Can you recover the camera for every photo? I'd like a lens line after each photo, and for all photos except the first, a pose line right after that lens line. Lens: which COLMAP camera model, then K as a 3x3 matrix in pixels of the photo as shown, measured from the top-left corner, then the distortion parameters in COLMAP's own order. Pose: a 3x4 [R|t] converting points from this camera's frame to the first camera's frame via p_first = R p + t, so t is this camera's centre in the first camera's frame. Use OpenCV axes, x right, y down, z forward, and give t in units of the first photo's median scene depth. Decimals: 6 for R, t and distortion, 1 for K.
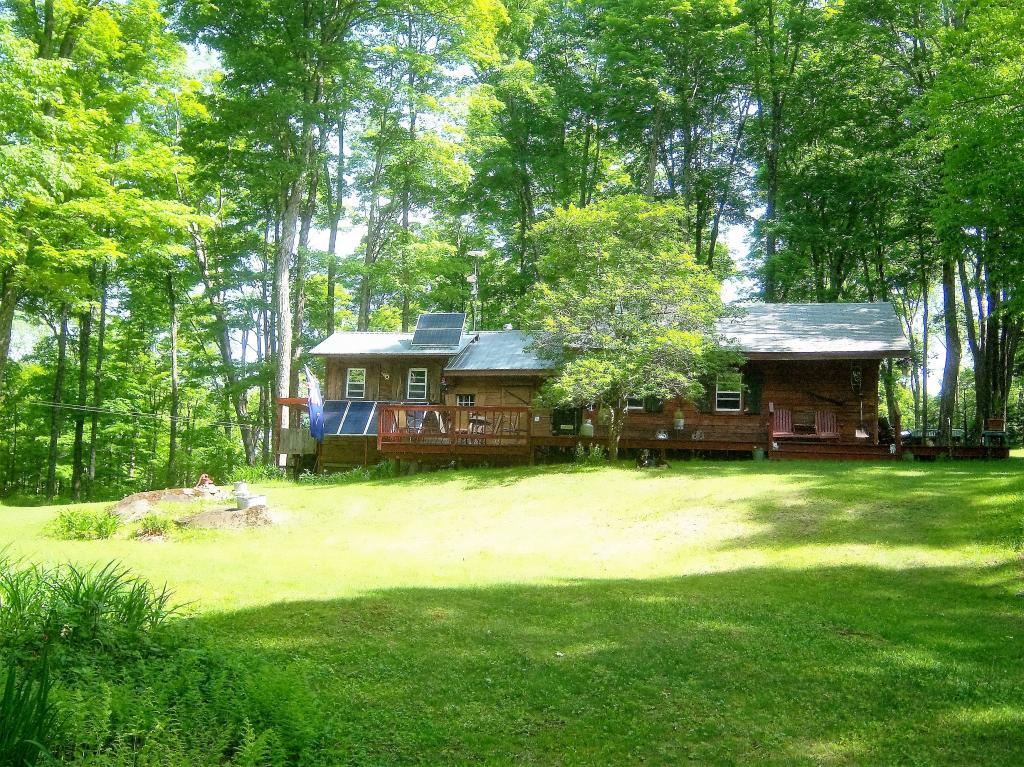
lens RADIAL K [[1103.6, 0, 512.0], [0, 1103.6, 383.5], [0, 0, 1]] dist [-0.088304, -0.004108]
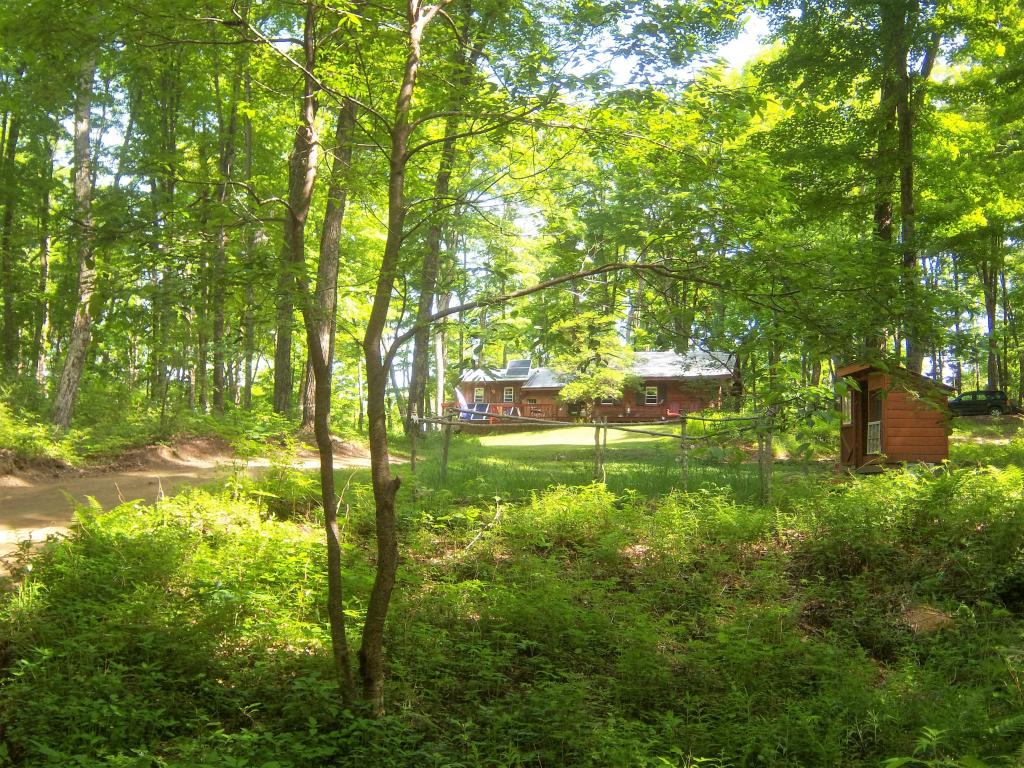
lens RADIAL K [[1103.6, 0, 512.0], [0, 1103.6, 384.0], [0, 0, 1]] dist [-0.088304, -0.004108]
pose [[0.994453, -0.022516, -0.102739, 0.142216], [0.021446, 0.999704, -0.011506, 0.004653], [0.102968, 0.009239, 0.994642, -1.124667]]
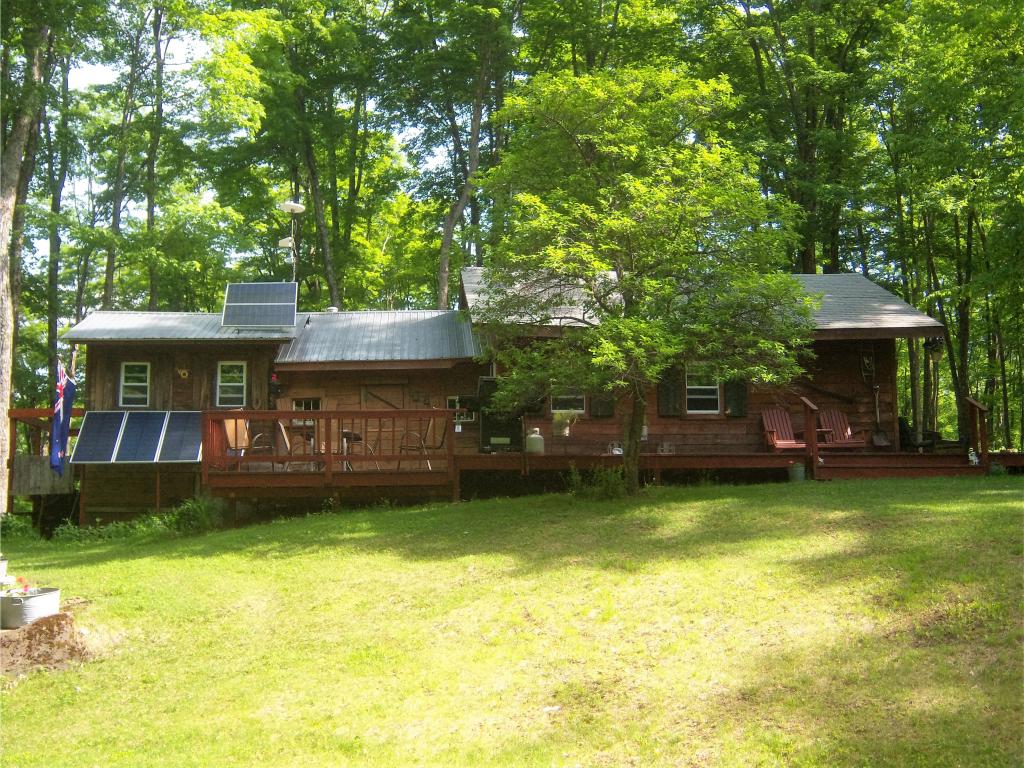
lens RADIAL K [[1103.6, 0, 512.0], [0, 1103.6, 384.0], [0, 0, 1]] dist [-0.088304, -0.004108]
pose [[0.962696, -0.009526, 0.270417, -0.109941], [0.015154, 0.999710, -0.018729, 0.016789], [-0.270160, 0.022128, 0.962561, 0.335609]]
